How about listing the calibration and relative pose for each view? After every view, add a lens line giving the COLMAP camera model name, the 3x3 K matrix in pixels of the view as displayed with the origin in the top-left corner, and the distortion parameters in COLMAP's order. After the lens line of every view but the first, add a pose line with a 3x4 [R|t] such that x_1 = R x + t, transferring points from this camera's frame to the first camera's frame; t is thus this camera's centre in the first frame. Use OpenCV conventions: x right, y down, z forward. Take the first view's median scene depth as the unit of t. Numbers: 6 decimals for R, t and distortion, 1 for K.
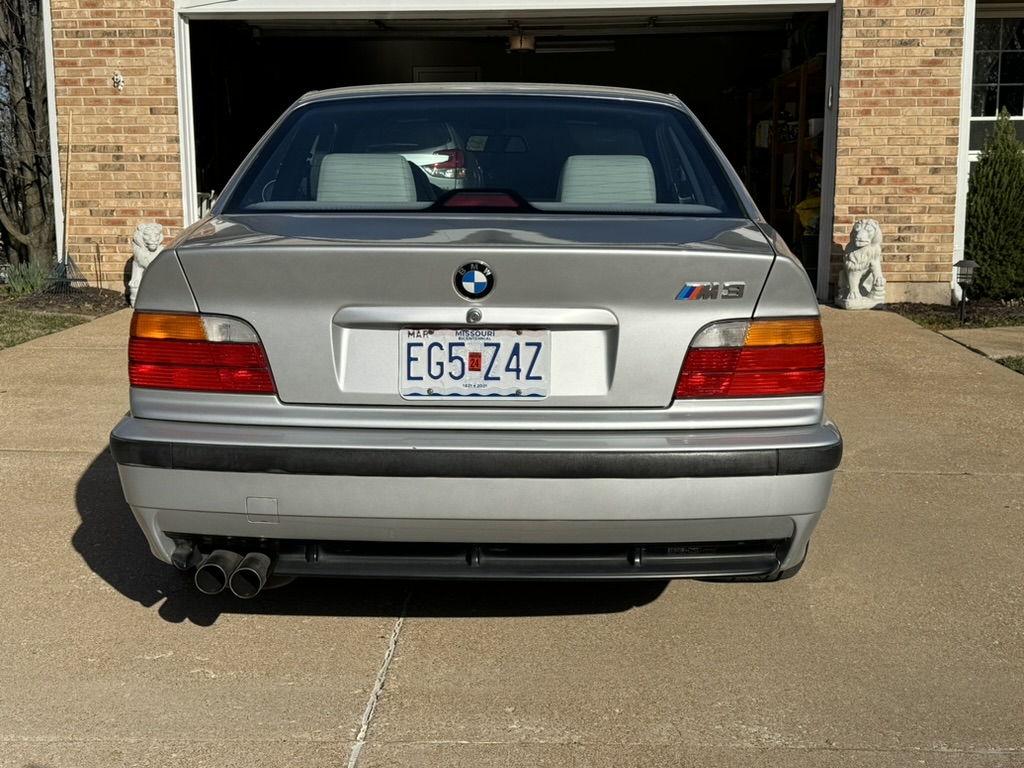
lens RADIAL K [[1280.0, 0, 511.9], [0, 1280.0, 383.8], [0, 0, 1]] dist [-0.018603, 0.000000]
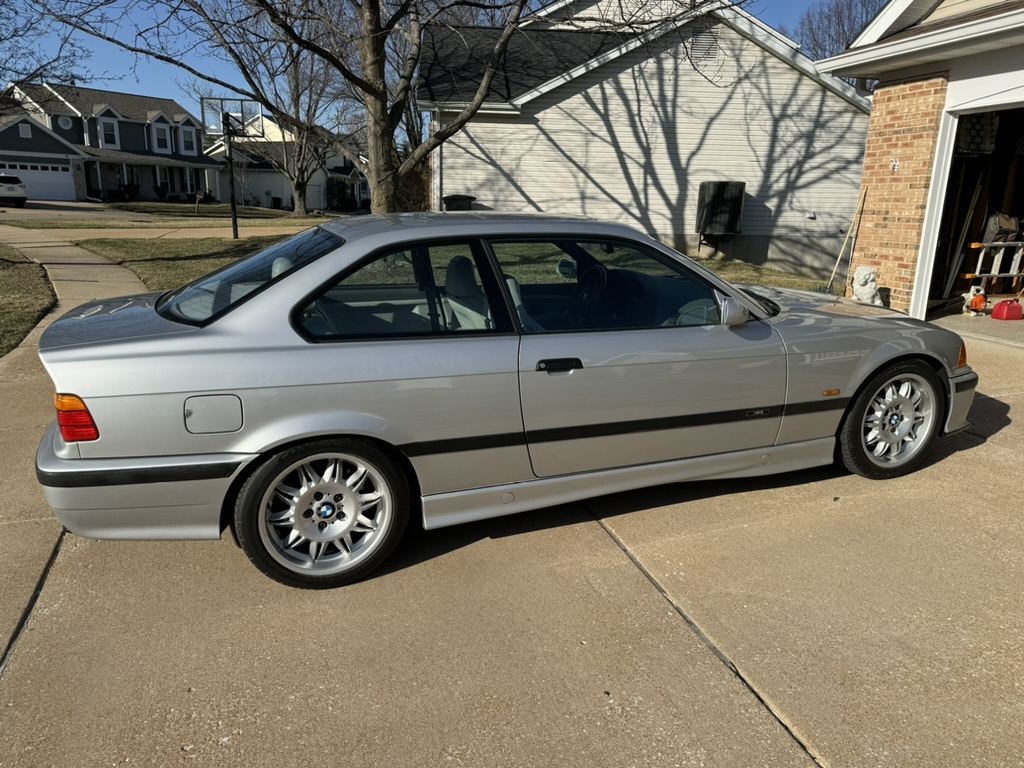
lens RADIAL K [[721.8, 0, 511.9], [0, 721.8, 384.4], [0, 0, 1]] dist [0.000167, 0.000539]
pose [[0.328321, 0.232153, -0.915593, 0.354187], [-0.160480, 0.968944, 0.188134, -0.080413], [0.930834, 0.085166, 0.355380, 0.324287]]
